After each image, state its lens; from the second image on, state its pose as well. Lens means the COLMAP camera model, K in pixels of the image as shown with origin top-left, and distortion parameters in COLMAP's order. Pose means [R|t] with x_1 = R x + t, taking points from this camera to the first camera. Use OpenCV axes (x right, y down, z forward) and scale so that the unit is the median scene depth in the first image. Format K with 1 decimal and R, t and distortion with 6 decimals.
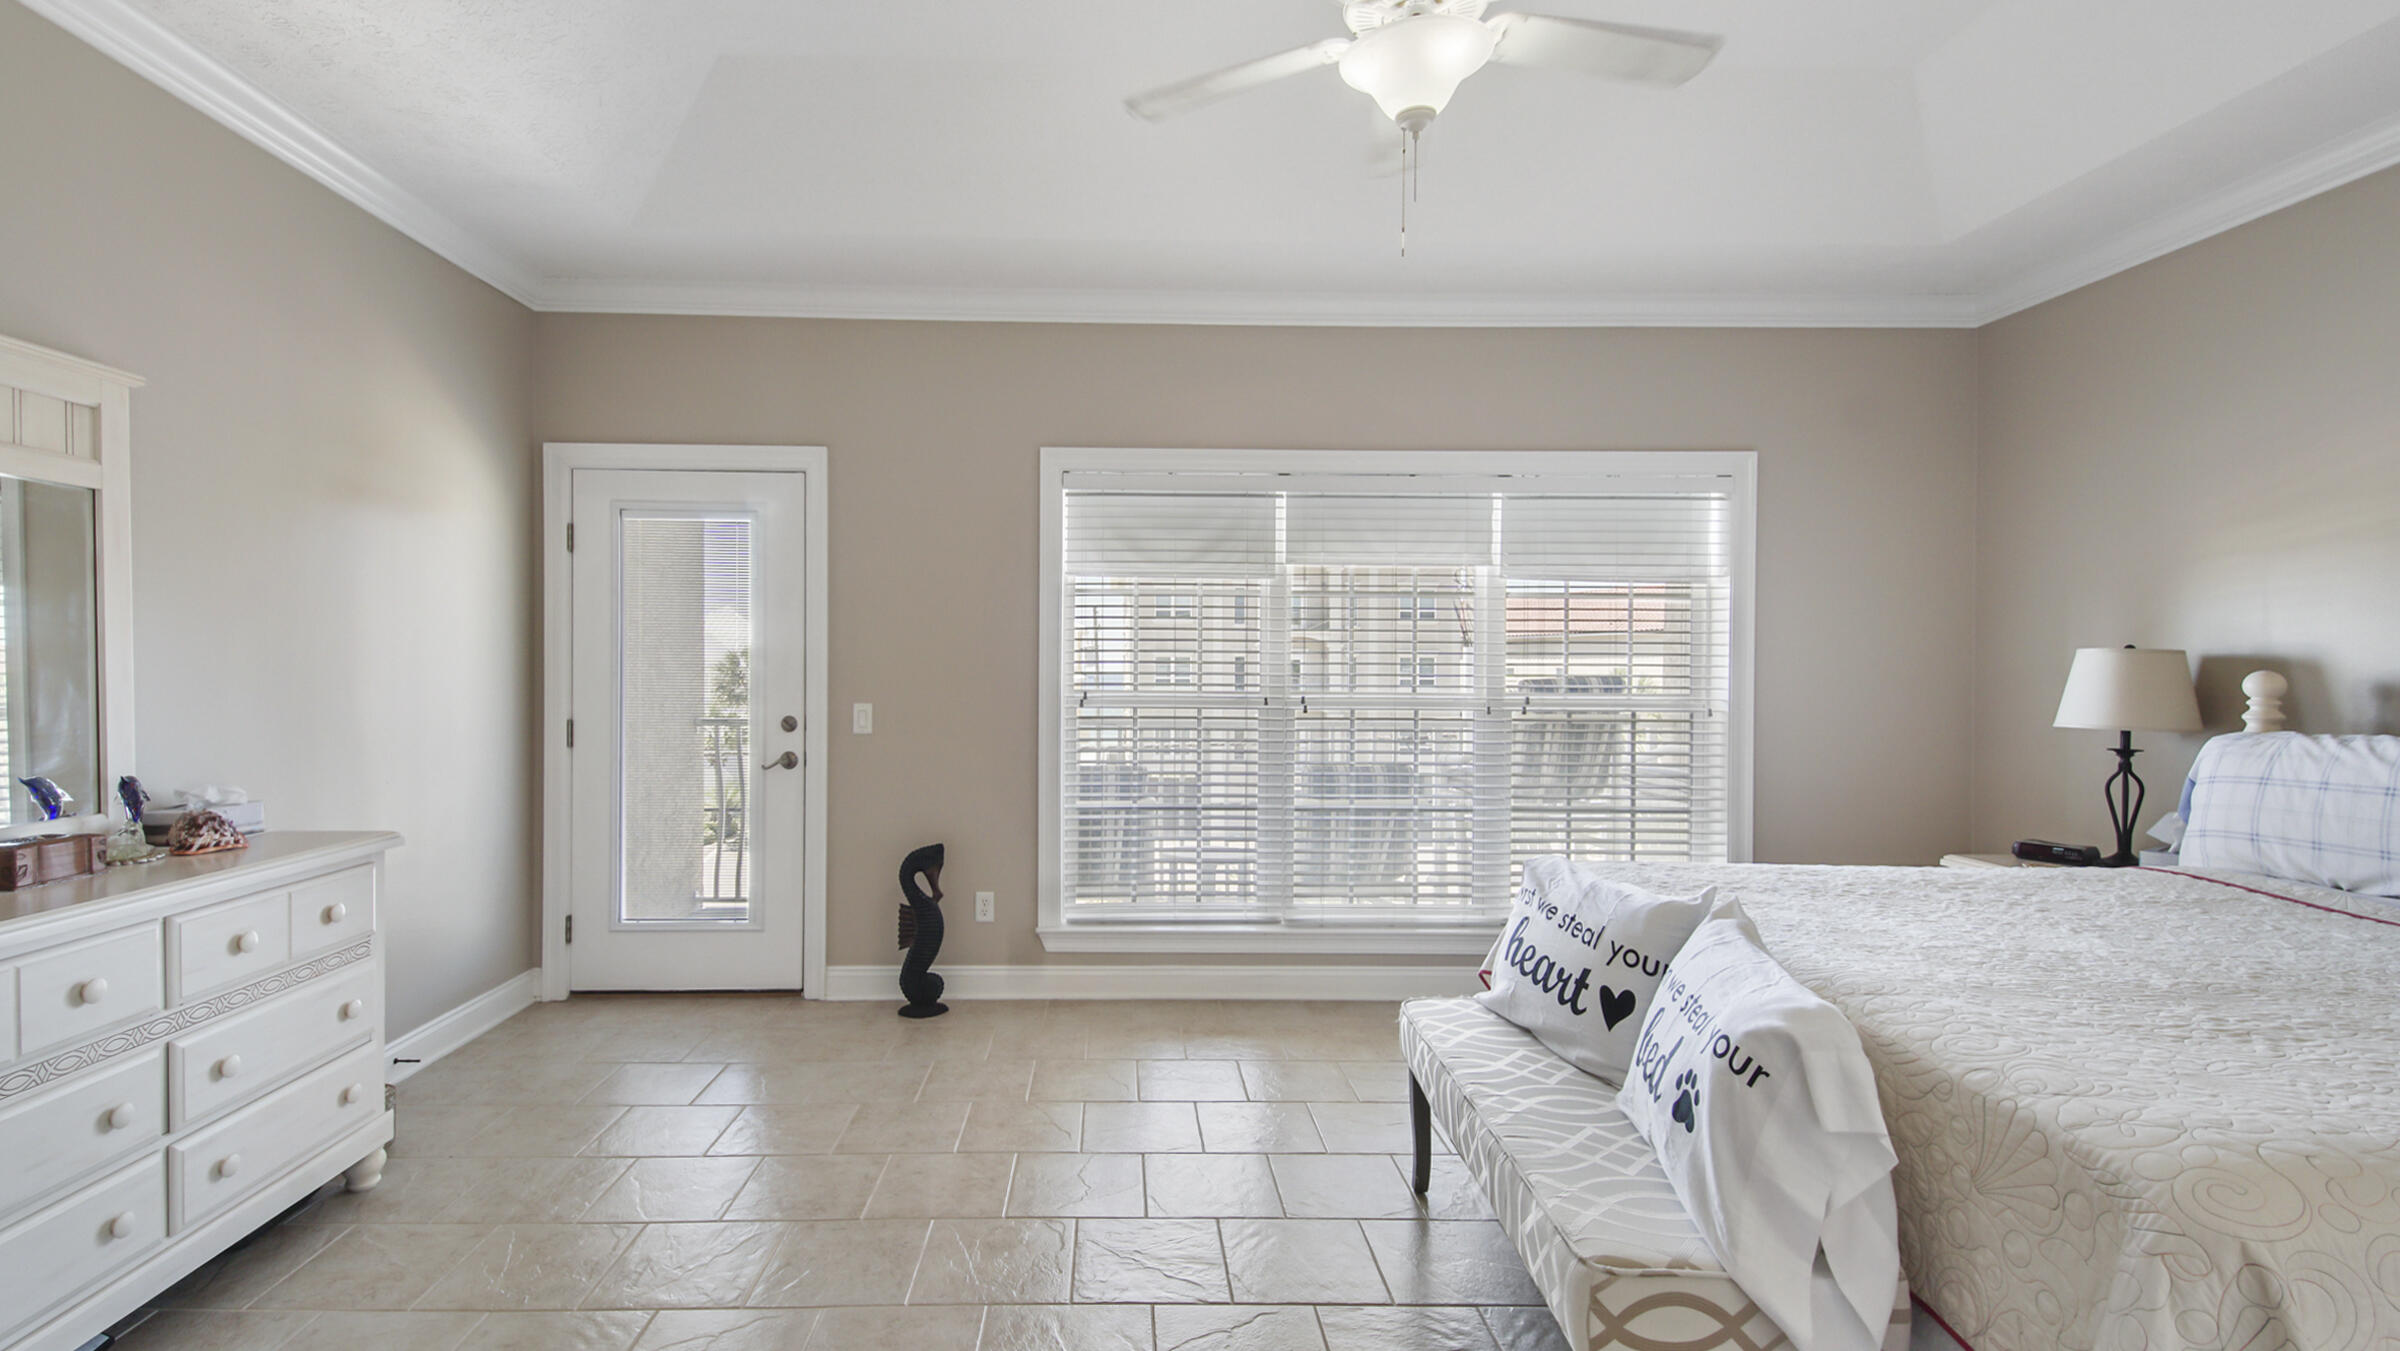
lens RADIAL K [[1060.6, 0, 1210.9], [0, 1060.6, 680.2], [0, 0, 1]] dist [0.023790, -0.015454]
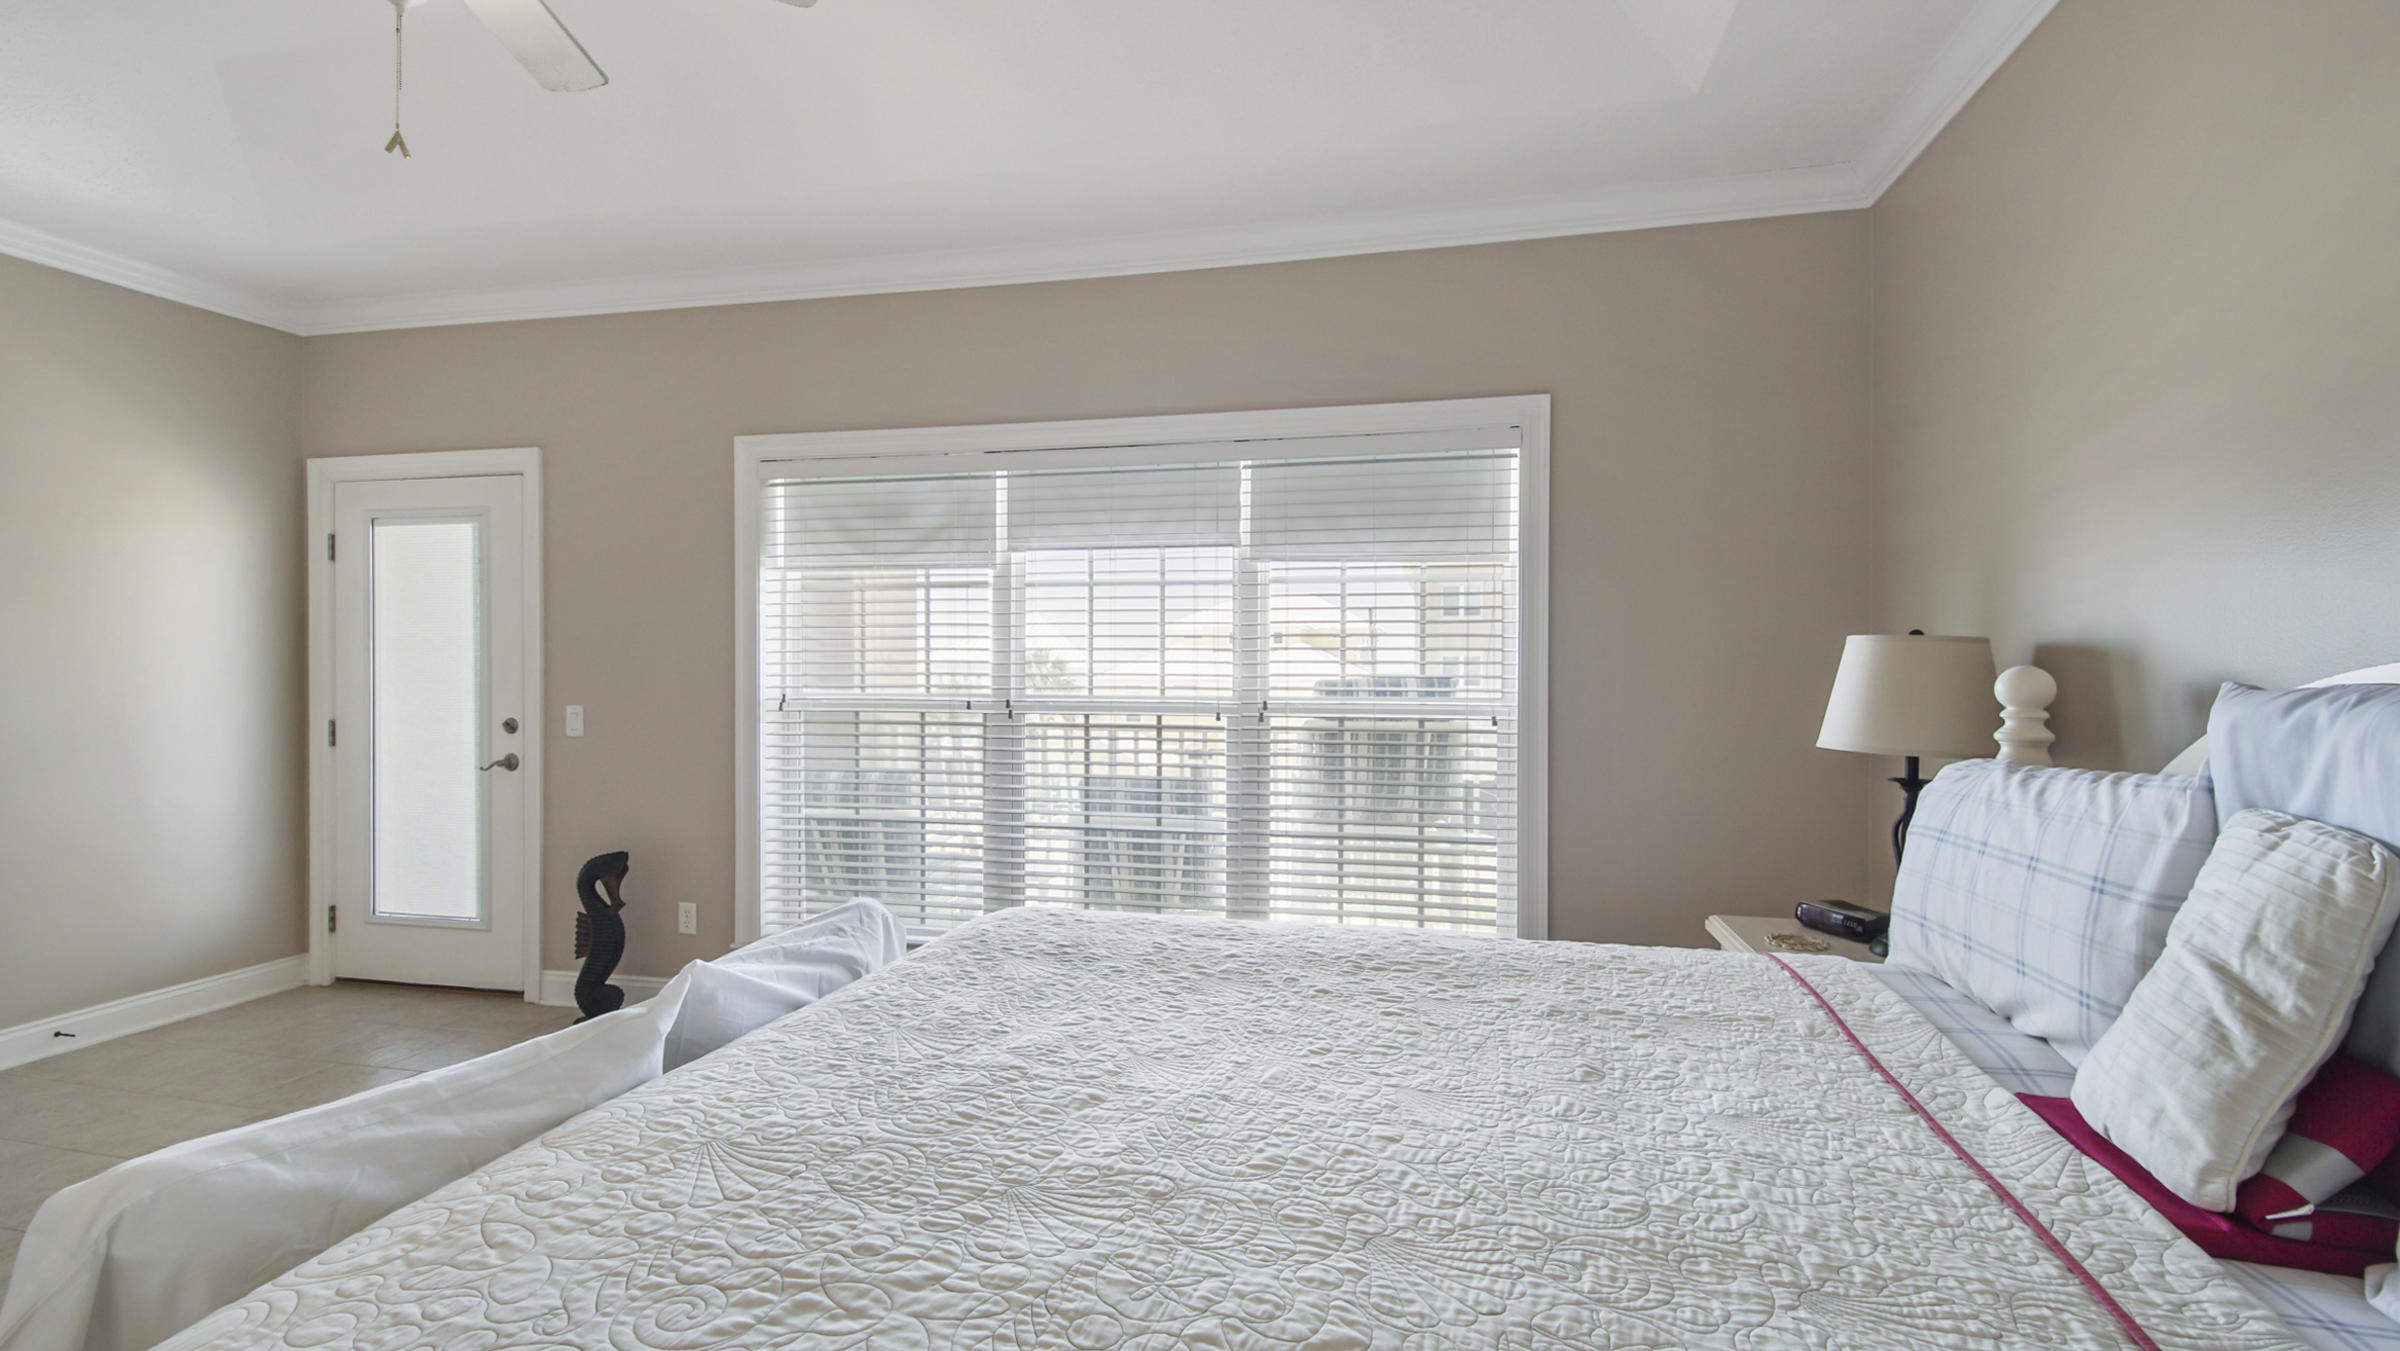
lens RADIAL K [[1060.6, 0, 1278.7], [0, 1060.6, 683.4], [0, 0, 1]] dist [0.023790, -0.015454]
pose [[0.969131, -0.000906, -0.246543, 0.567483], [0.001216, 0.999999, 0.001105, 0.000612], [0.246541, -0.001371, 0.969131, 0.206954]]
